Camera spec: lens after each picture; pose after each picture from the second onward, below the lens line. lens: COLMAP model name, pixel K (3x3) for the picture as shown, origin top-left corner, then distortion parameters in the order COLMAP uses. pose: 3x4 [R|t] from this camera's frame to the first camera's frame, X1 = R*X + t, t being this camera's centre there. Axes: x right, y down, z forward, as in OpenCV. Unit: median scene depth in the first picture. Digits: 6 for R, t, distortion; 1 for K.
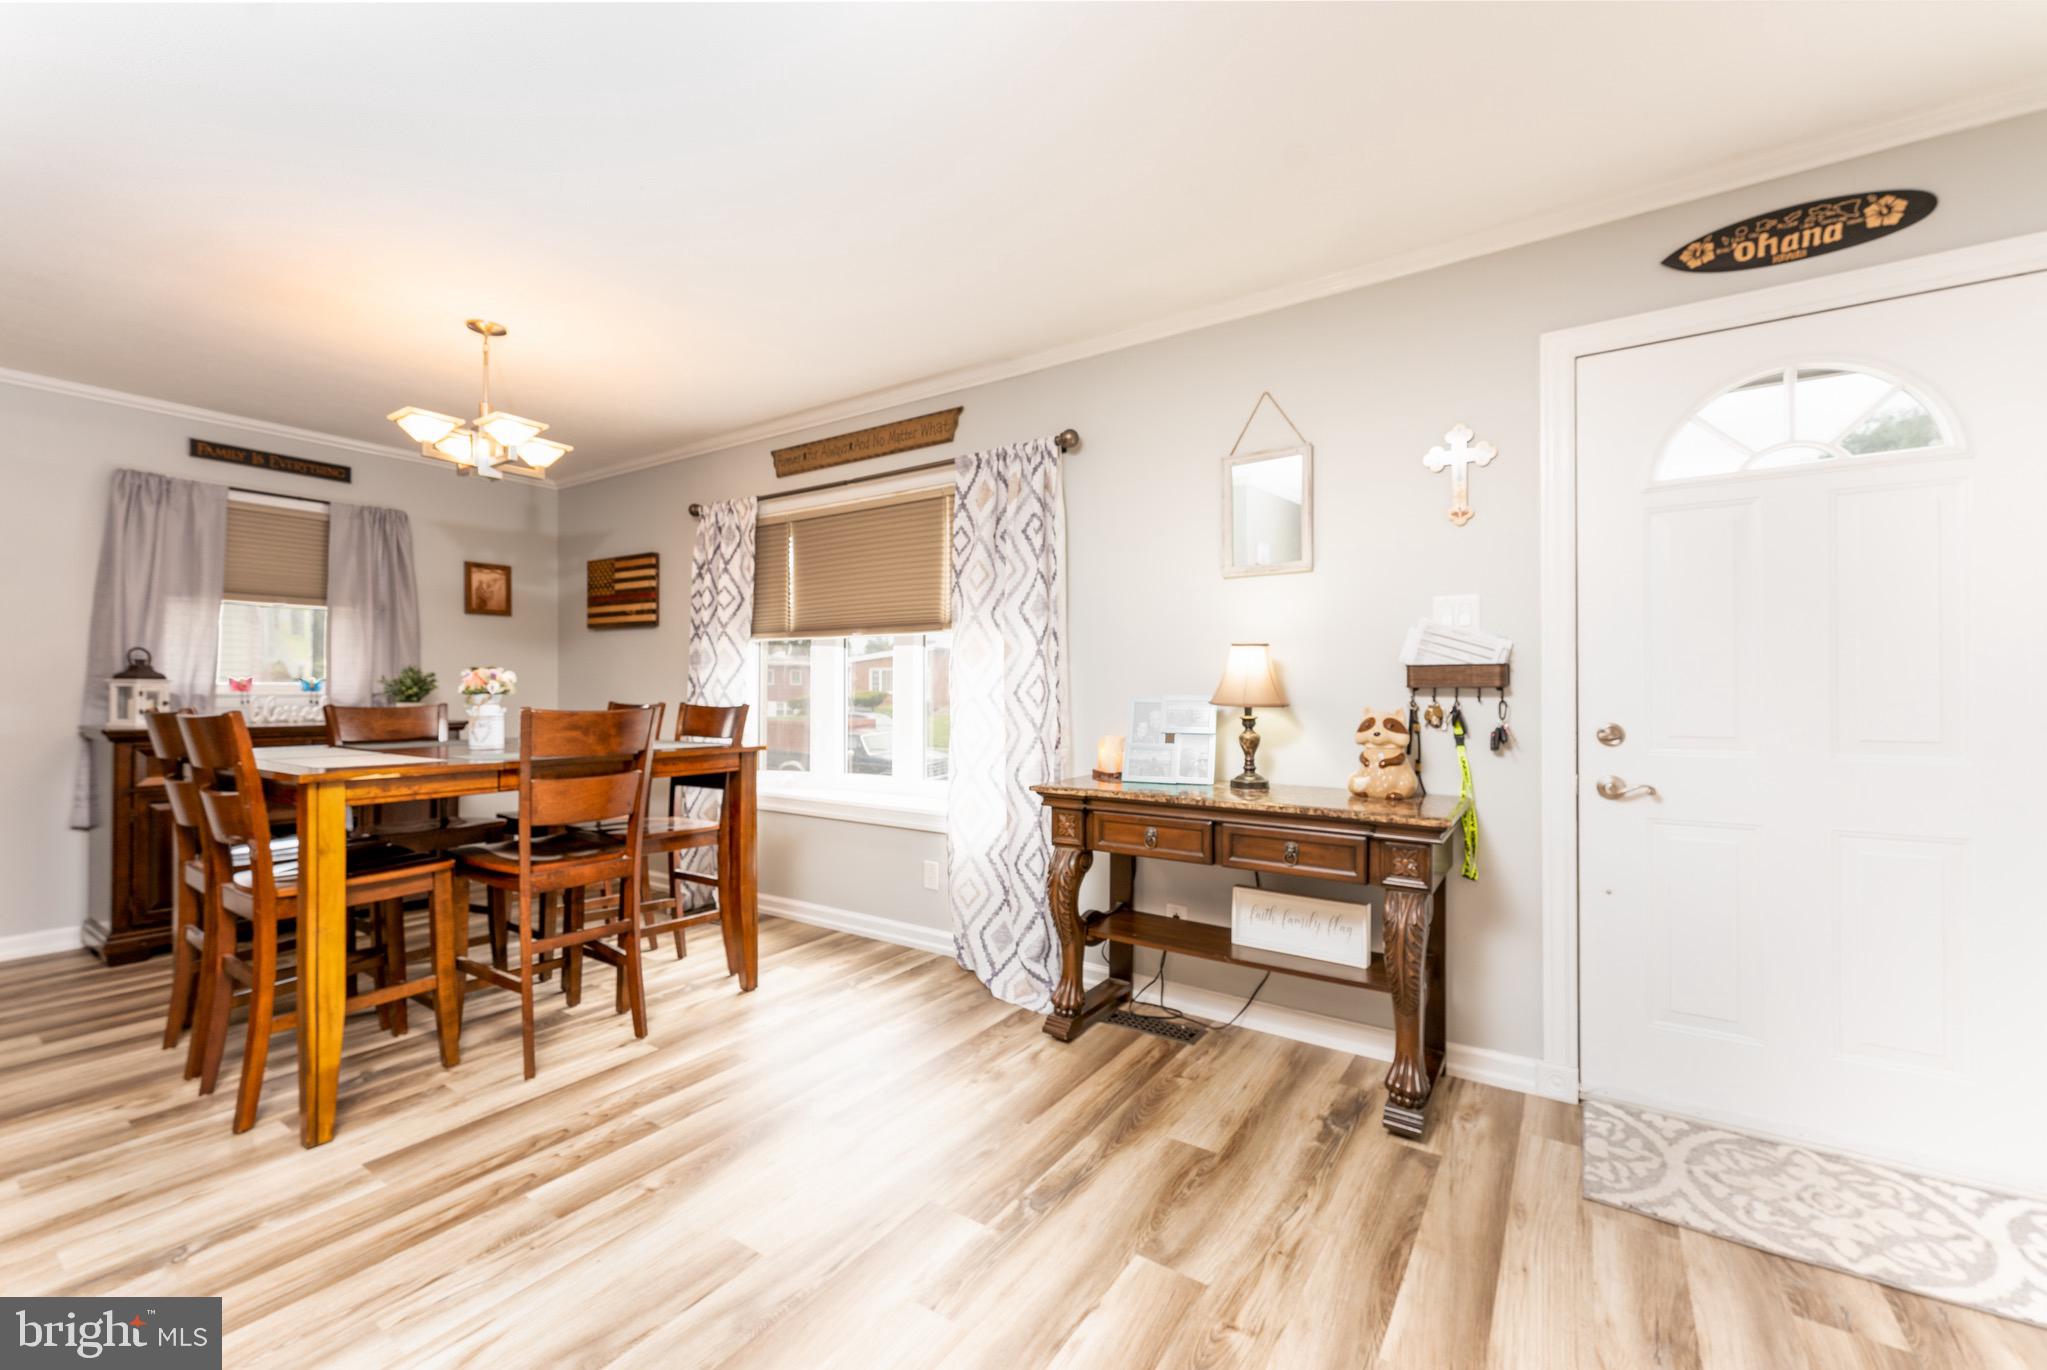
lens RADIAL K [[823.3, 0, 1028.2], [0, 823.3, 688.8], [0, 0, 1]] dist [0.000420, -0.000442]
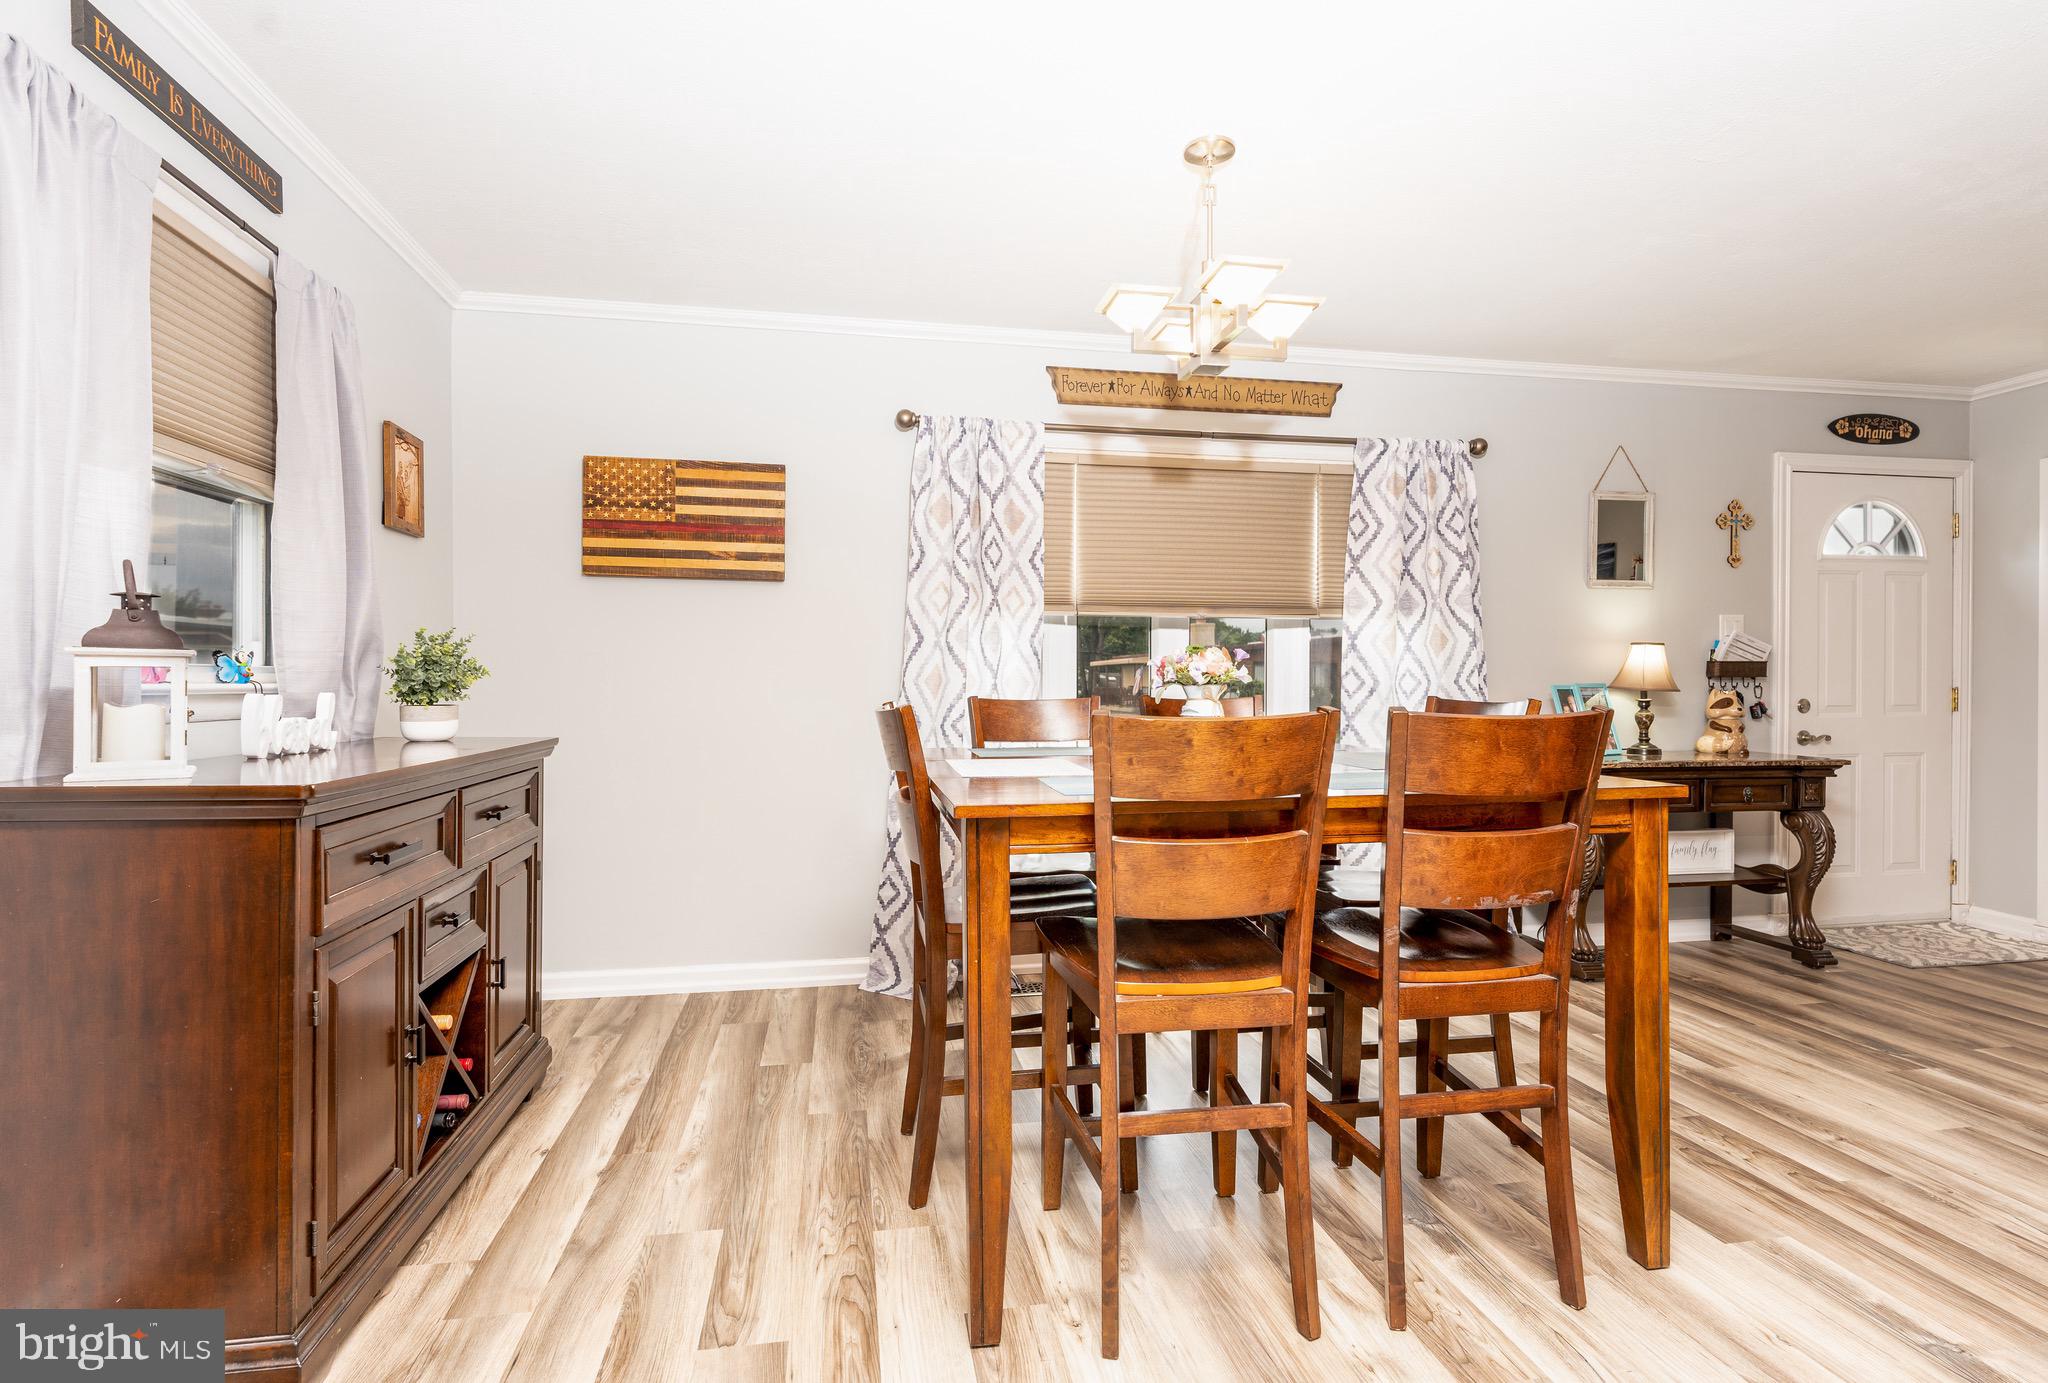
lens RADIAL K [[961.7, 0, 1016.2], [0, 961.7, 686.3], [0, 0, 1]] dist [-0.002515, 0.001231]
pose [[0.725769, -0.007462, 0.687898, -1.582588], [0.000243, 0.999944, 0.010591, -0.002974], [-0.687938, -0.007519, 0.725730, 0.622226]]
